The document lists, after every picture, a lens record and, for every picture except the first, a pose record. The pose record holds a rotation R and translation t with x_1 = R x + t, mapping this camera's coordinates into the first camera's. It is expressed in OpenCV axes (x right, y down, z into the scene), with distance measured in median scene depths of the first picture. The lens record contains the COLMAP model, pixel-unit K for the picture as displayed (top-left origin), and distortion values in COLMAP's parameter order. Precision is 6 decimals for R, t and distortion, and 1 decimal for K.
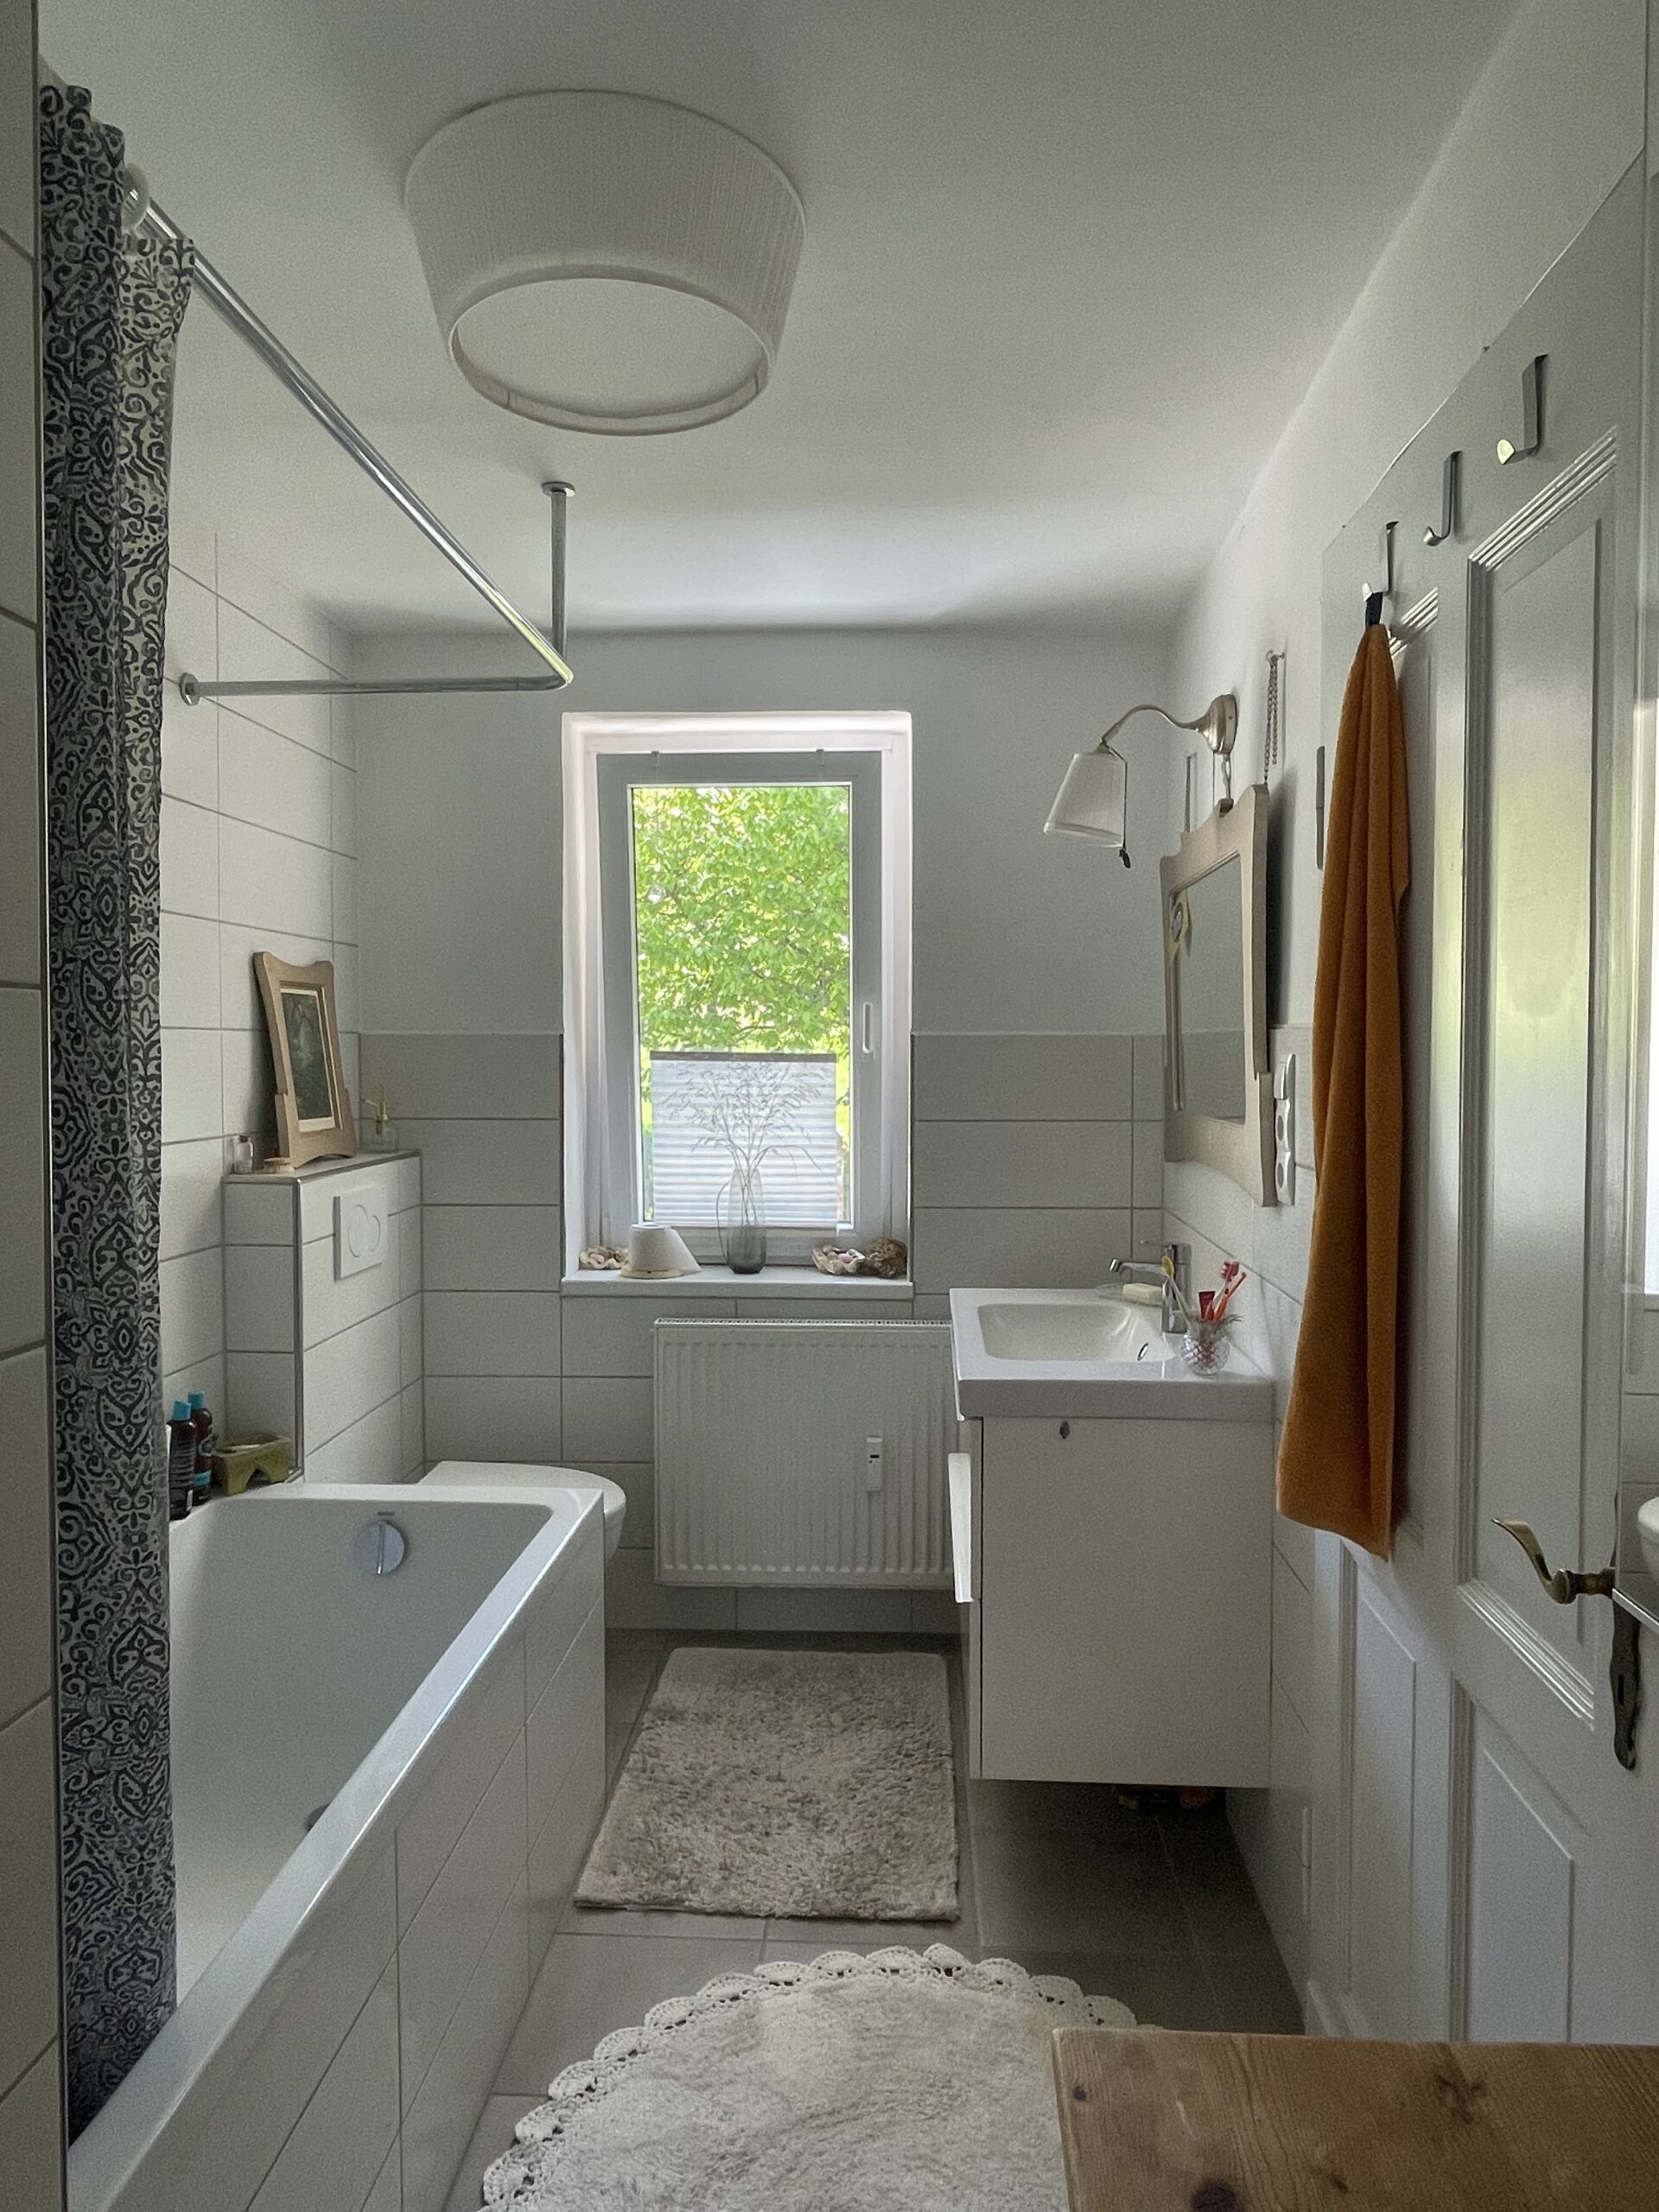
lens RADIAL K [[1368.9, 0, 829.5], [0, 1368.9, 1106.0], [0, 0, 1]] dist [-0.001044, -0.002481]
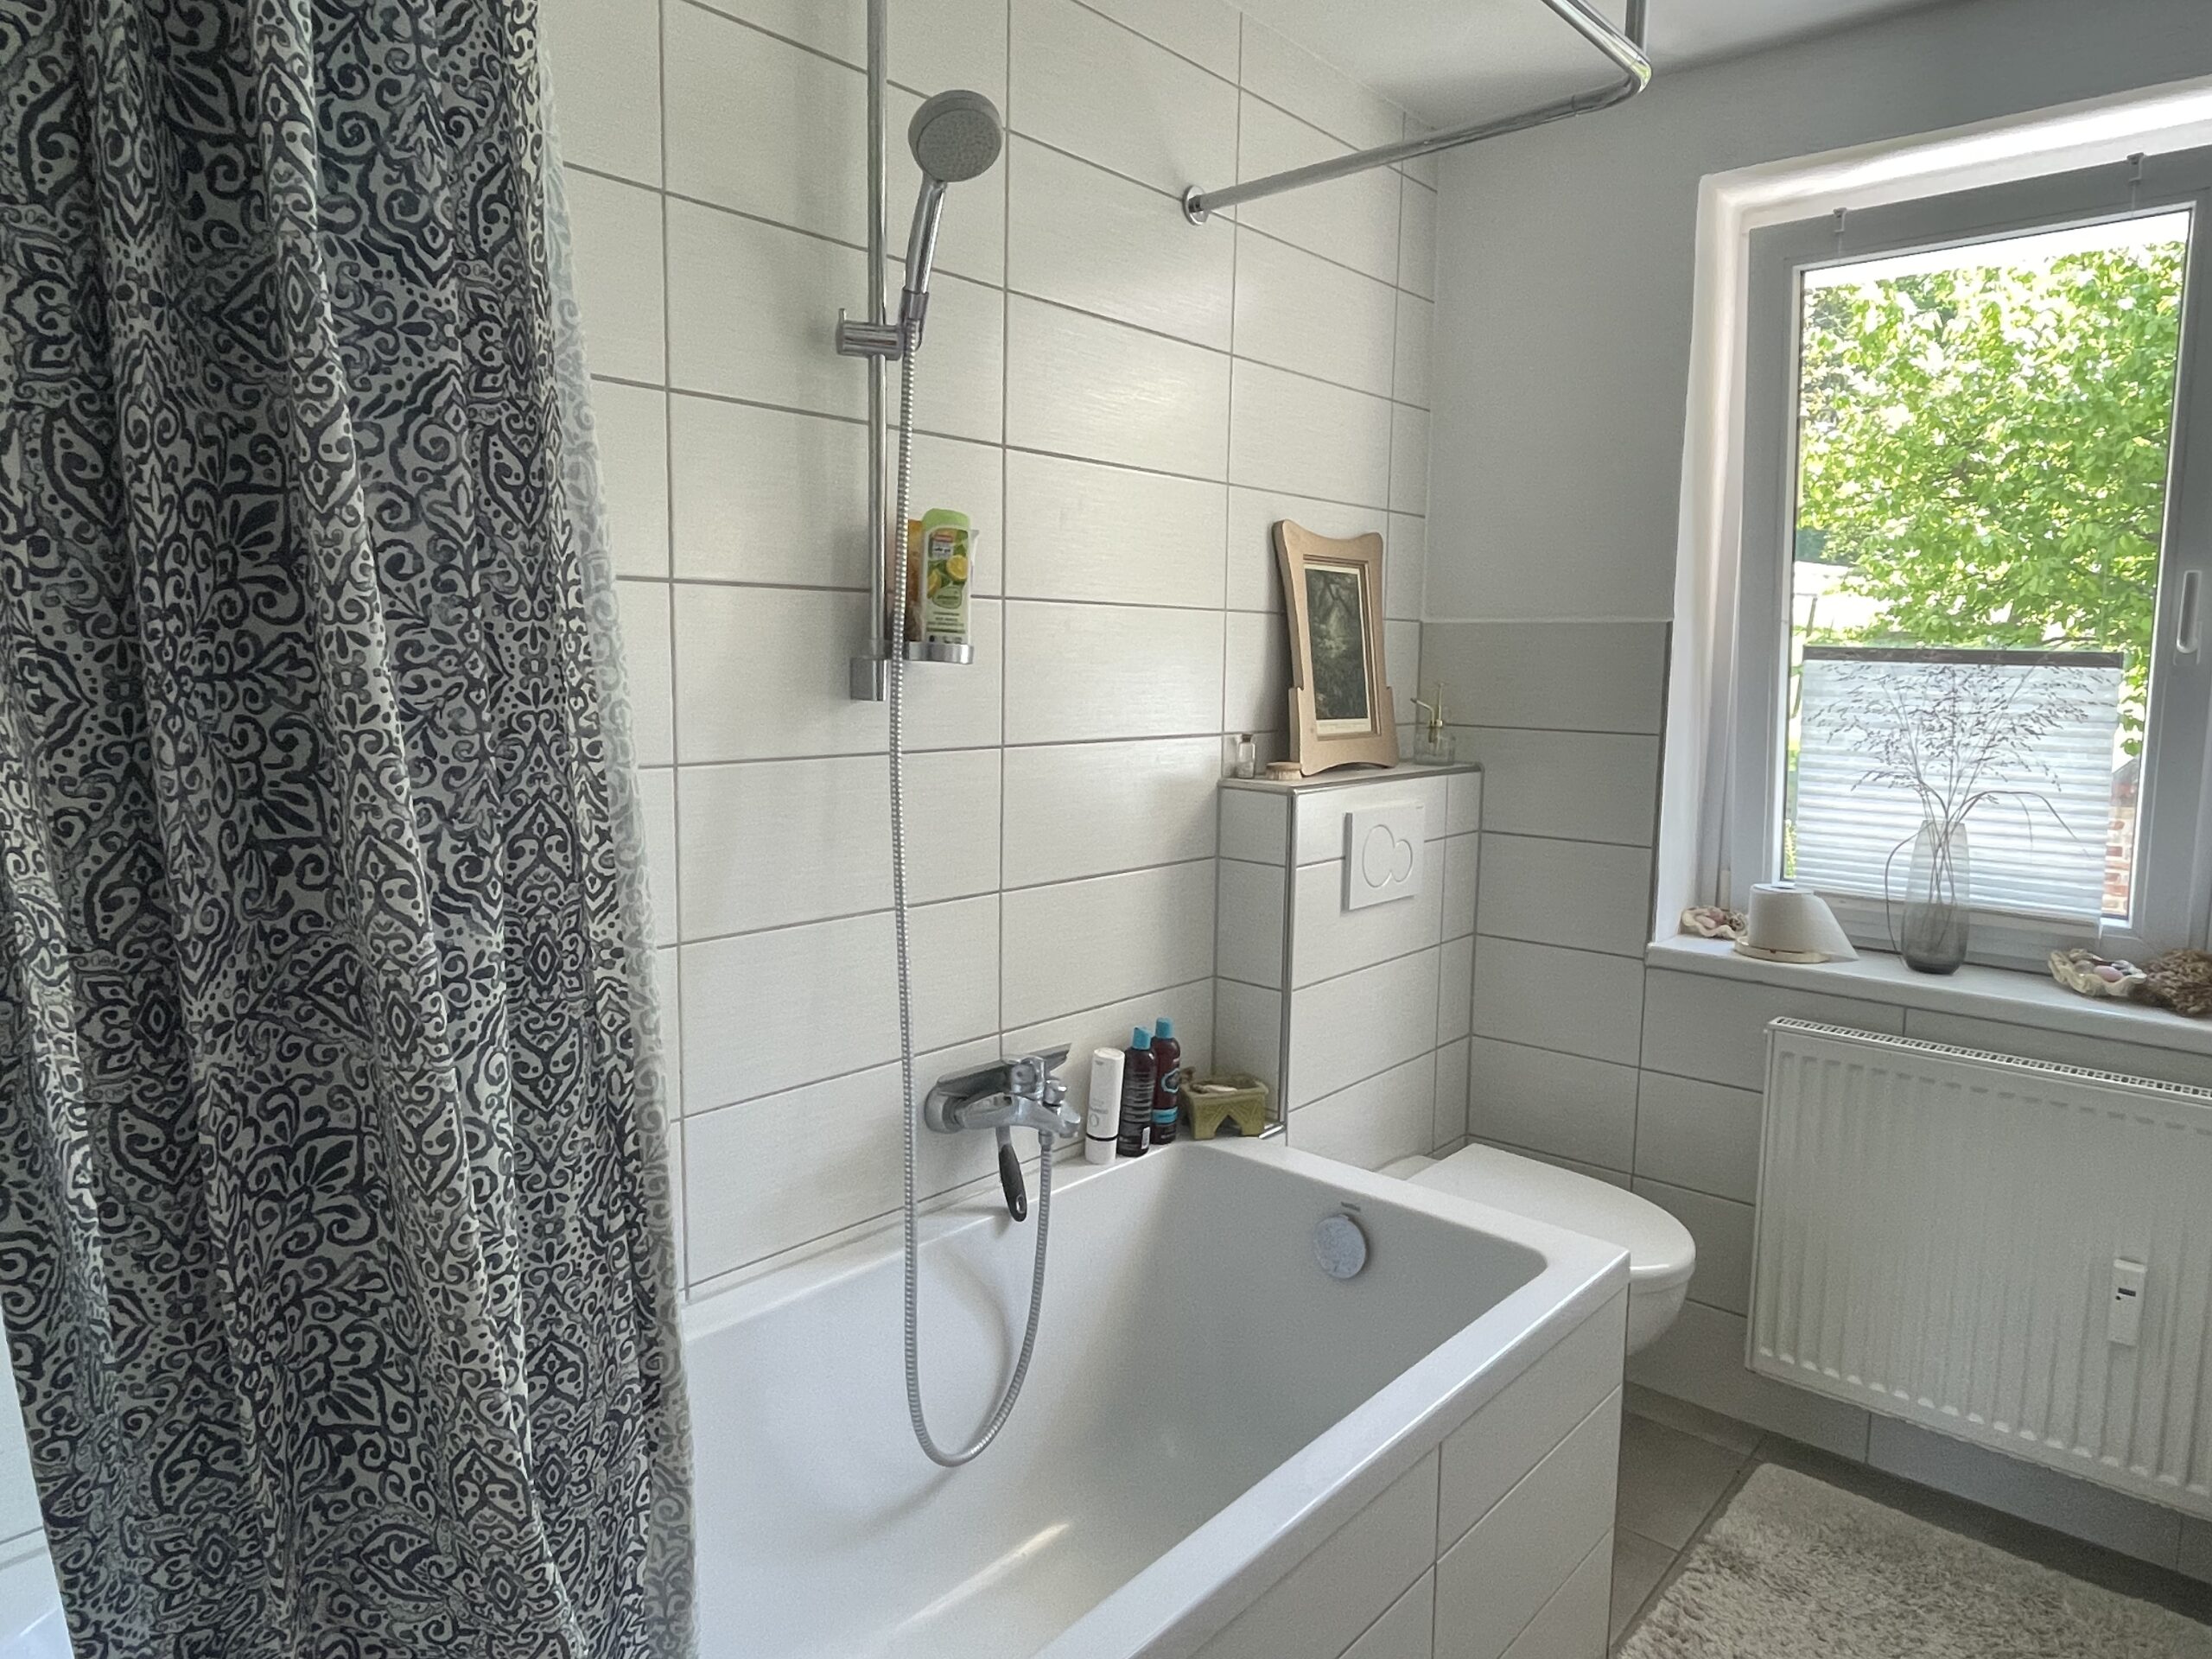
lens RADIAL K [[1368.9, 0, 1104.9], [0, 1368.9, 812.8], [0, 0, 1]] dist [-0.001044, -0.002481]
pose [[0.782193, 0.082774, -0.617513, 0.034717], [-0.040977, 0.995824, 0.081580, 0.003370], [0.621687, -0.038508, 0.782319, 0.218889]]
